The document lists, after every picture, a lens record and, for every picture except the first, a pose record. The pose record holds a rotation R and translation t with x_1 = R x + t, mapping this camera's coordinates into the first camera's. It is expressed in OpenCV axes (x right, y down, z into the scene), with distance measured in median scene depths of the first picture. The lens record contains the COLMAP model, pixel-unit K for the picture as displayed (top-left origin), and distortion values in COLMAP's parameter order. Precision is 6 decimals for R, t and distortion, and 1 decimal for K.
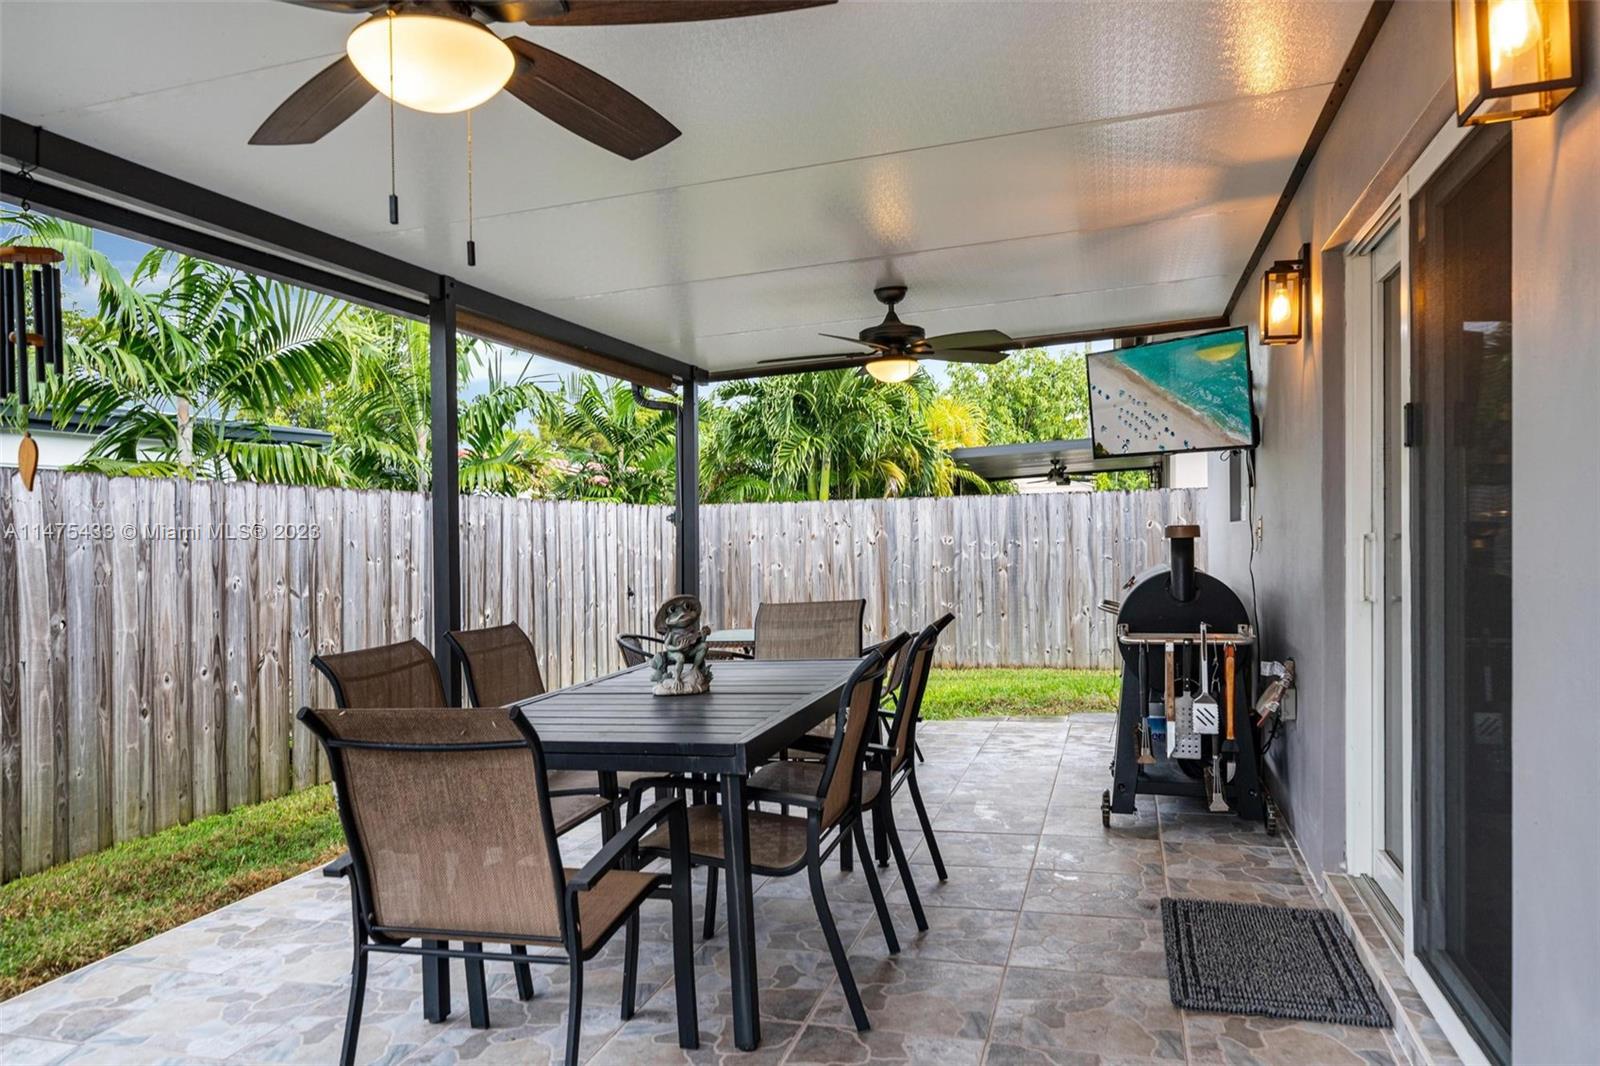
lens RADIAL K [[1084.4, 0, 790.6], [0, 1084.4, 539.0], [0, 0, 1]] dist [-0.007887, -0.000931]
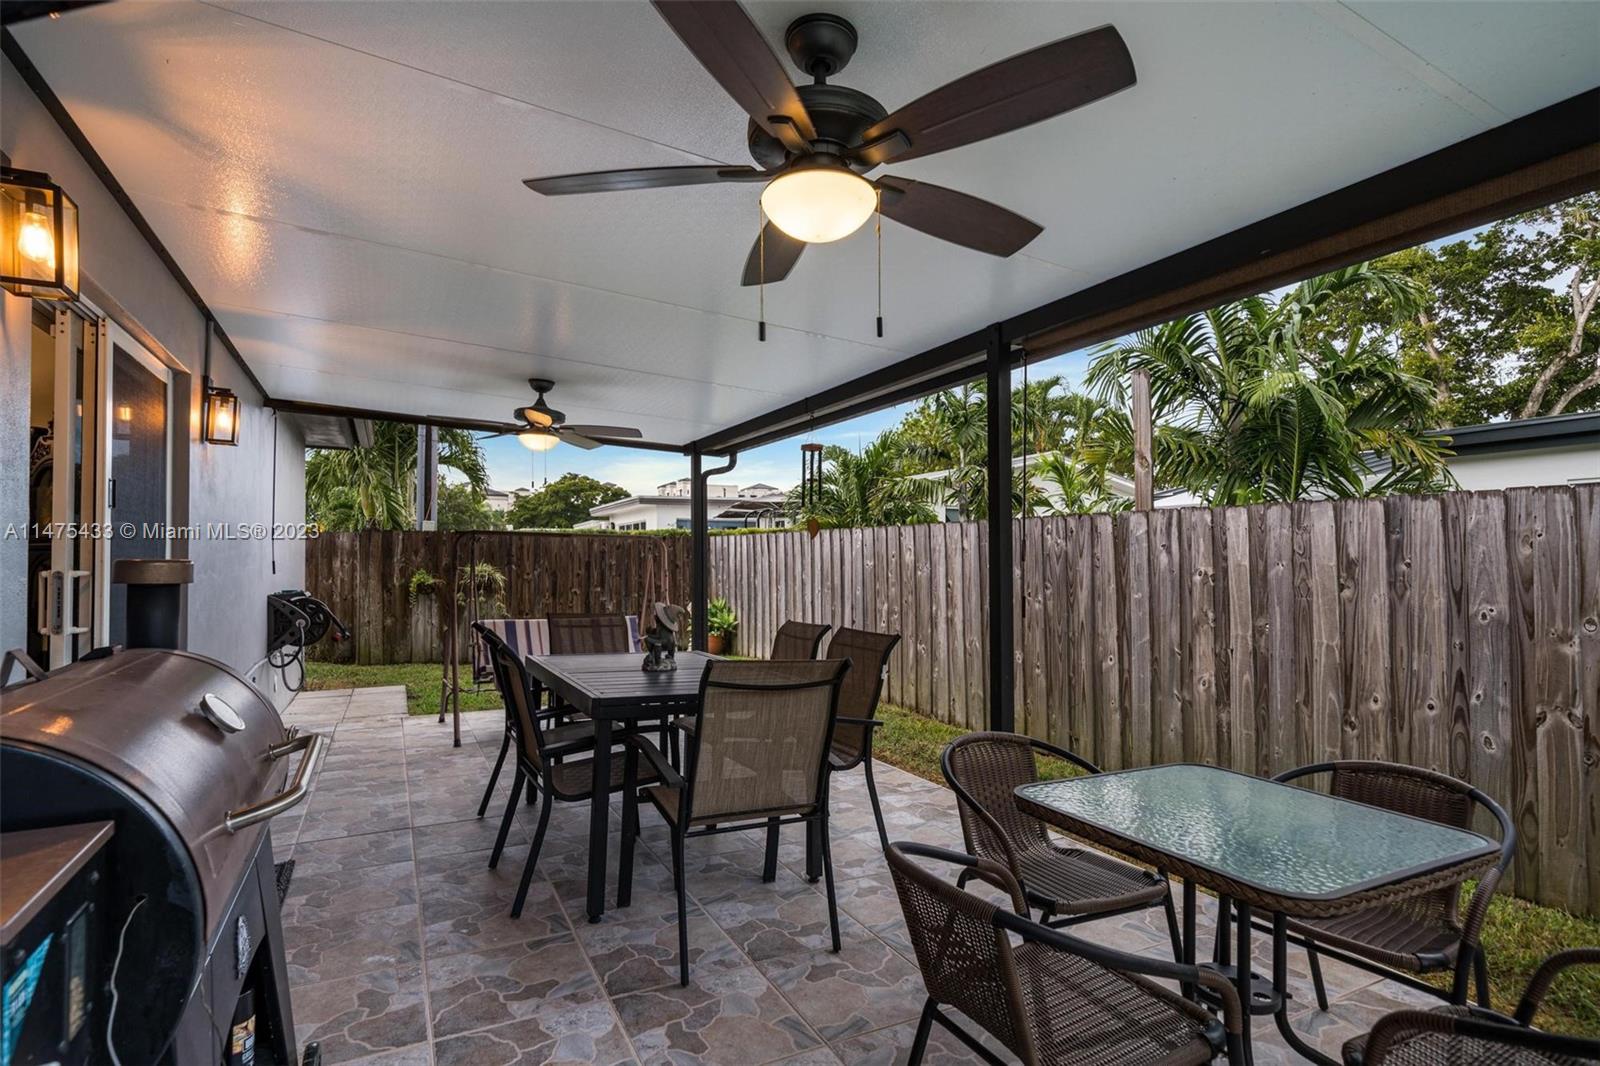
lens RADIAL K [[754.4, 0, 786.4], [0, 754.4, 536.5], [0, 0, 1]] dist [0.012145, -0.000024]
pose [[-0.709104, -0.012129, -0.705000, 0.330715], [0.001664, 0.999820, -0.018875, -0.008965], [0.705102, -0.014557, -0.708956, 1.212454]]
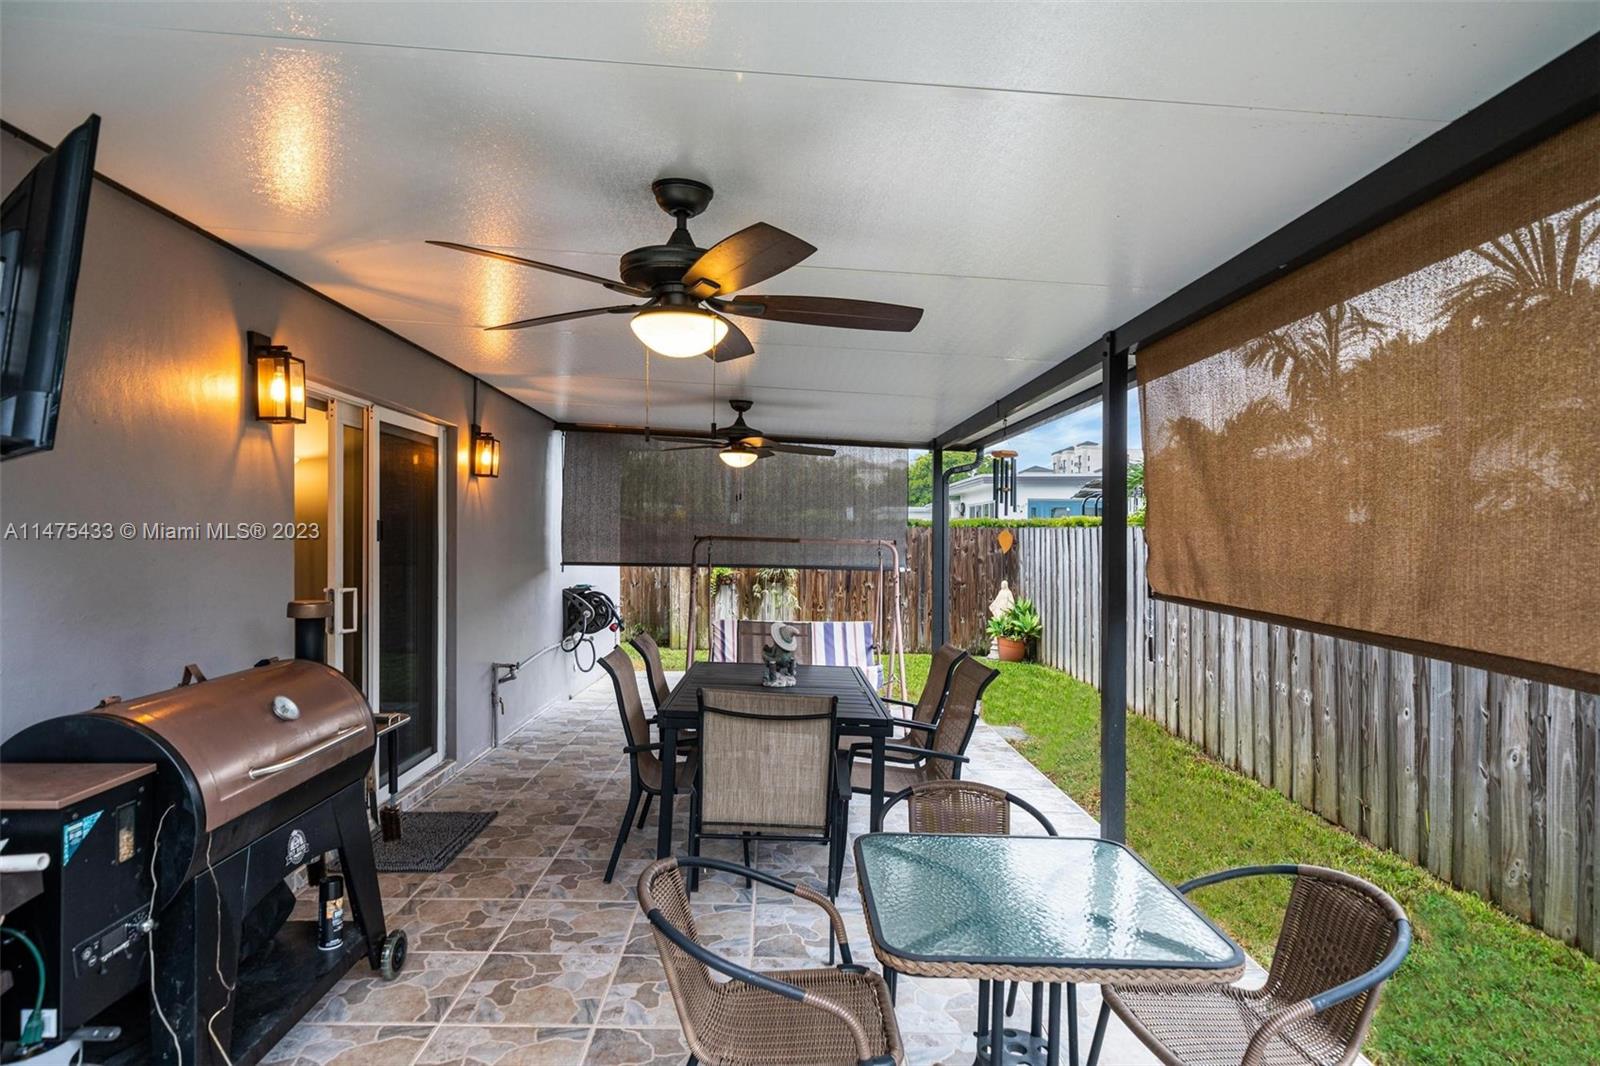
lens RADIAL K [[897.0, 0, 854.1], [0, 897.0, 522.6], [0, 0, 1]] dist [0.008103, 0.003287]
pose [[-0.941351, -0.000898, -0.337428, 0.156890], [-0.002409, 0.999989, 0.004060, -0.061218], [0.337420, 0.004635, -0.941343, 1.477814]]
